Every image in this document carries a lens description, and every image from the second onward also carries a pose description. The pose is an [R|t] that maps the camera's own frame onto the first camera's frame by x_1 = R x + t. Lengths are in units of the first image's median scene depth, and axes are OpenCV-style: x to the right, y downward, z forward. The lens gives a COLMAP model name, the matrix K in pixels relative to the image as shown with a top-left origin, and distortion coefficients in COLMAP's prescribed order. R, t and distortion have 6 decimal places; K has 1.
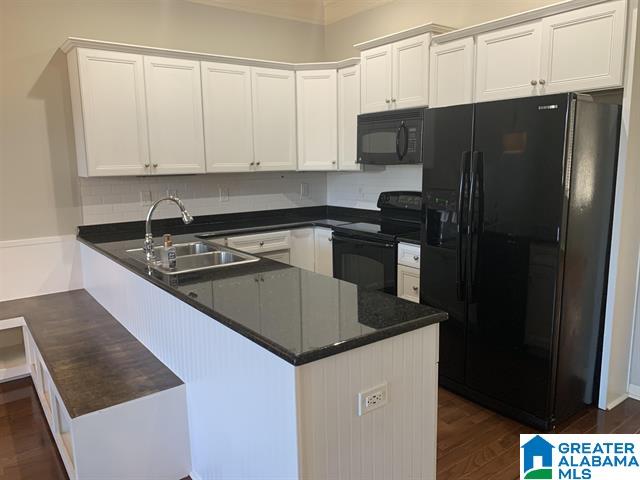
lens RADIAL K [[490.2, 0, 313.6], [0, 490.2, 239.9], [0, 0, 1]] dist [0.012708, -0.010226]
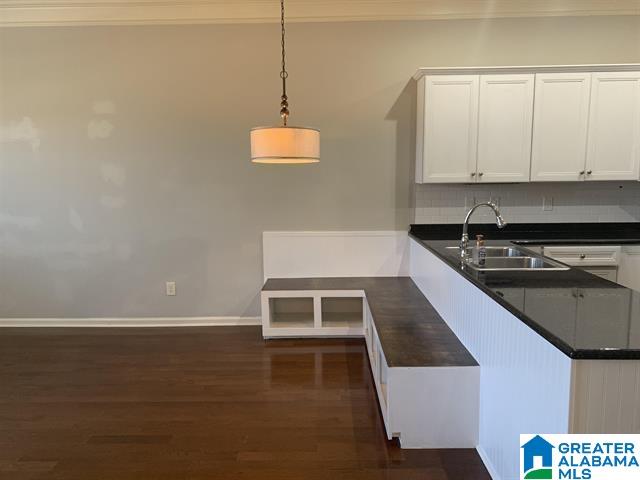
lens RADIAL K [[490.2, 0, 317.7], [0, 490.2, 245.4], [0, 0, 1]] dist [0.012708, -0.010226]
pose [[0.799897, 0.097300, -0.592198, 0.055812], [-0.099066, 0.994640, 0.029612, 0.010952], [0.591905, 0.034980, 0.805248, -0.099978]]
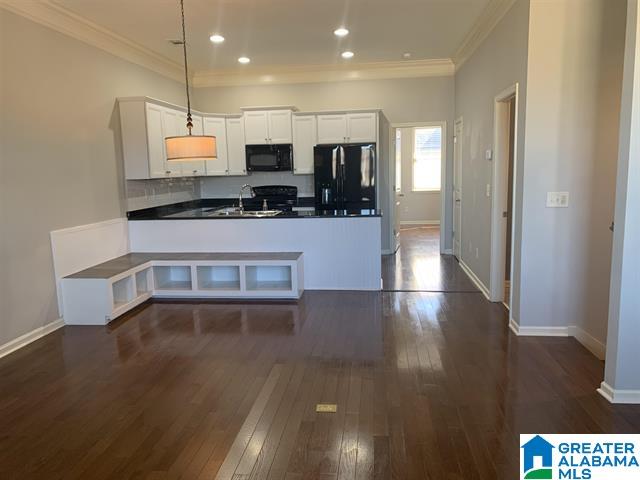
lens RADIAL K [[490.2, 0, 318.3], [0, 490.2, 243.5], [0, 0, 1]] dist [0.012708, -0.010226]
pose [[0.687479, -0.111212, 0.717638, -1.177224], [0.129515, 0.991138, 0.029524, 0.102714], [-0.714561, 0.072648, 0.695790, -0.492649]]
